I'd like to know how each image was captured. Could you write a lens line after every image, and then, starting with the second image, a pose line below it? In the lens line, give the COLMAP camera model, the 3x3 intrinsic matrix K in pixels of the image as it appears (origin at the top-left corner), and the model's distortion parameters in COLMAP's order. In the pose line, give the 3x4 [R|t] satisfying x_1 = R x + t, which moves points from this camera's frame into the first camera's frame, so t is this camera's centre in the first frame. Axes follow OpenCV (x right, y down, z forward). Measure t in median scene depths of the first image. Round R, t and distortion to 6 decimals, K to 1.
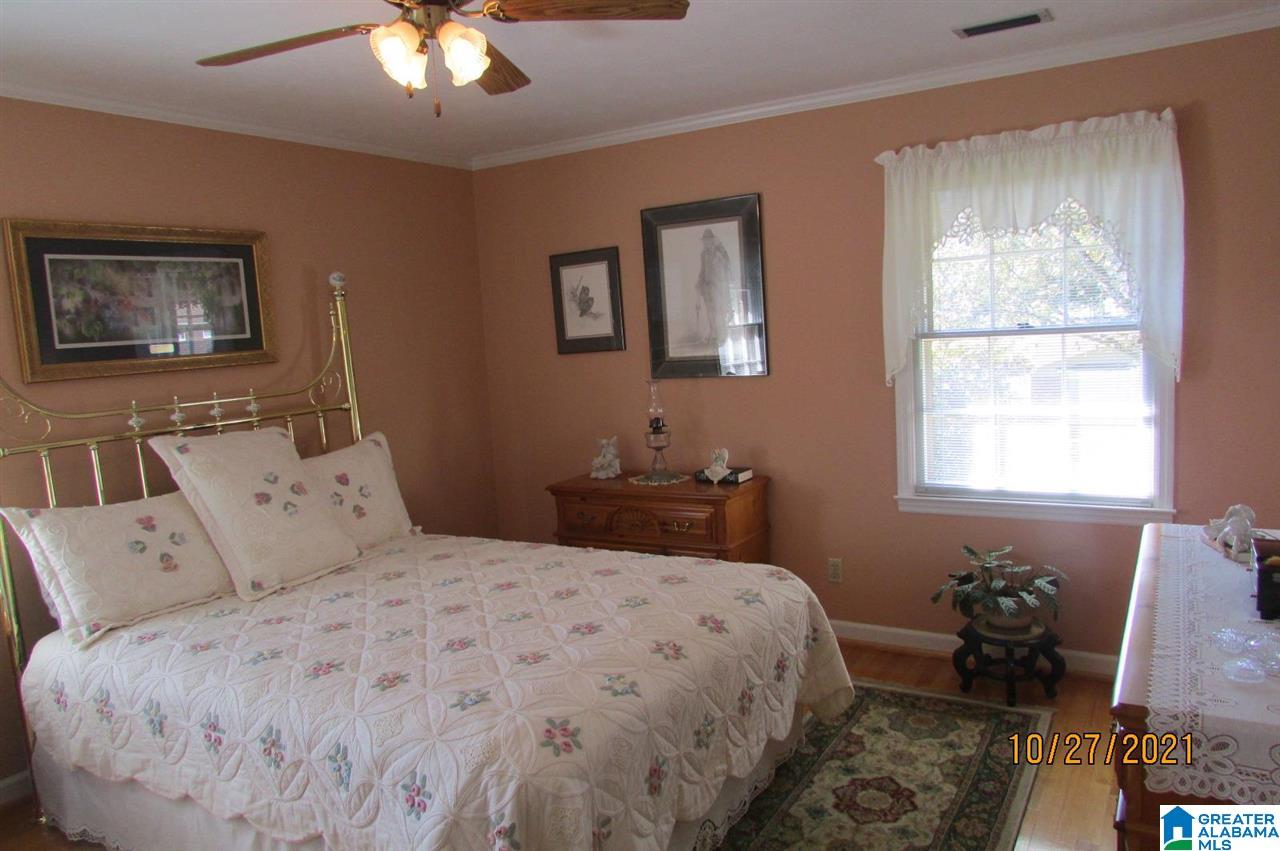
lens RADIAL K [[916.8, 0, 631.3], [0, 916.8, 430.4], [0, 0, 1]] dist [-0.029740, 0.023378]
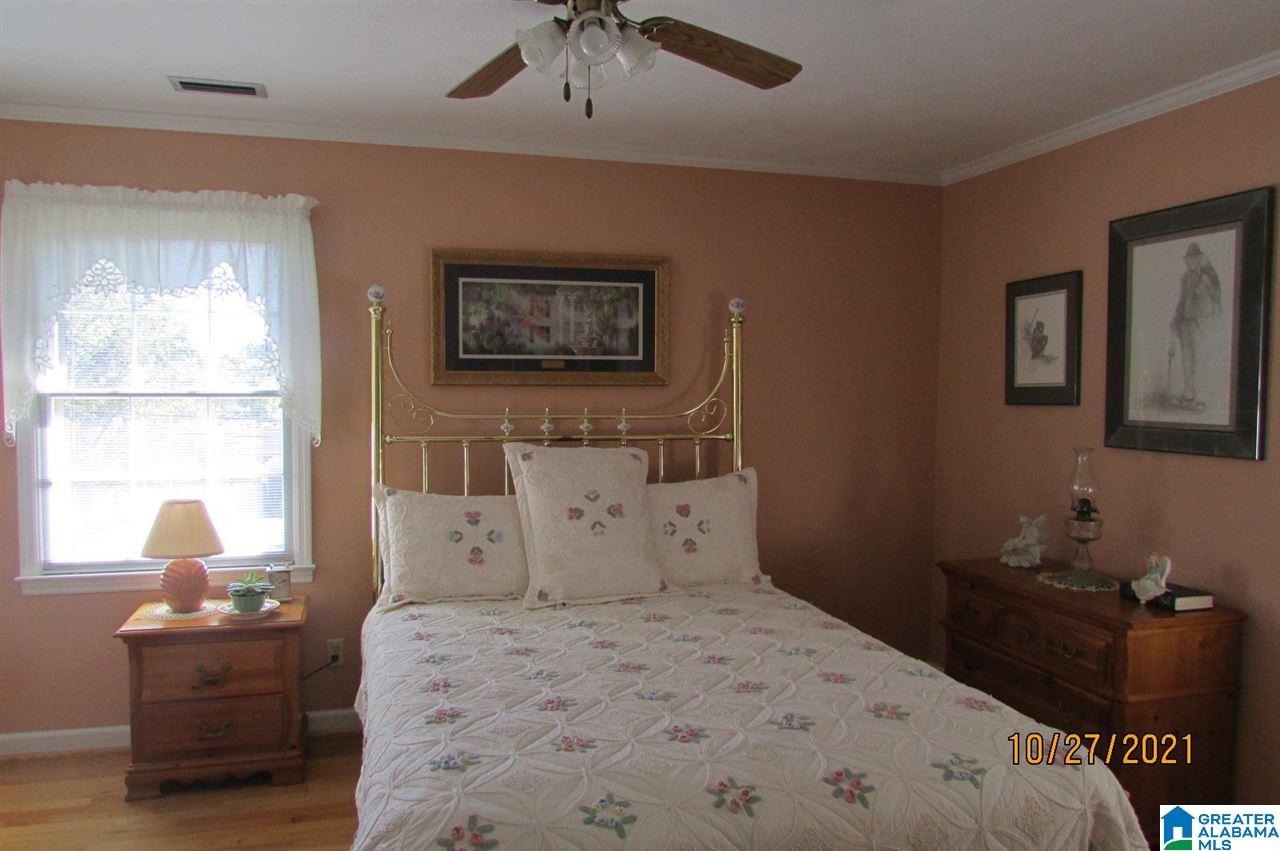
lens RADIAL K [[916.8, 0, 631.3], [0, 916.8, 430.4], [0, 0, 1]] dist [-0.029740, 0.023378]
pose [[0.735301, 0.103296, -0.669822, 0.285225], [-0.130769, 0.991369, 0.009330, -0.031952], [0.665005, 0.080732, 0.742463, 0.238689]]
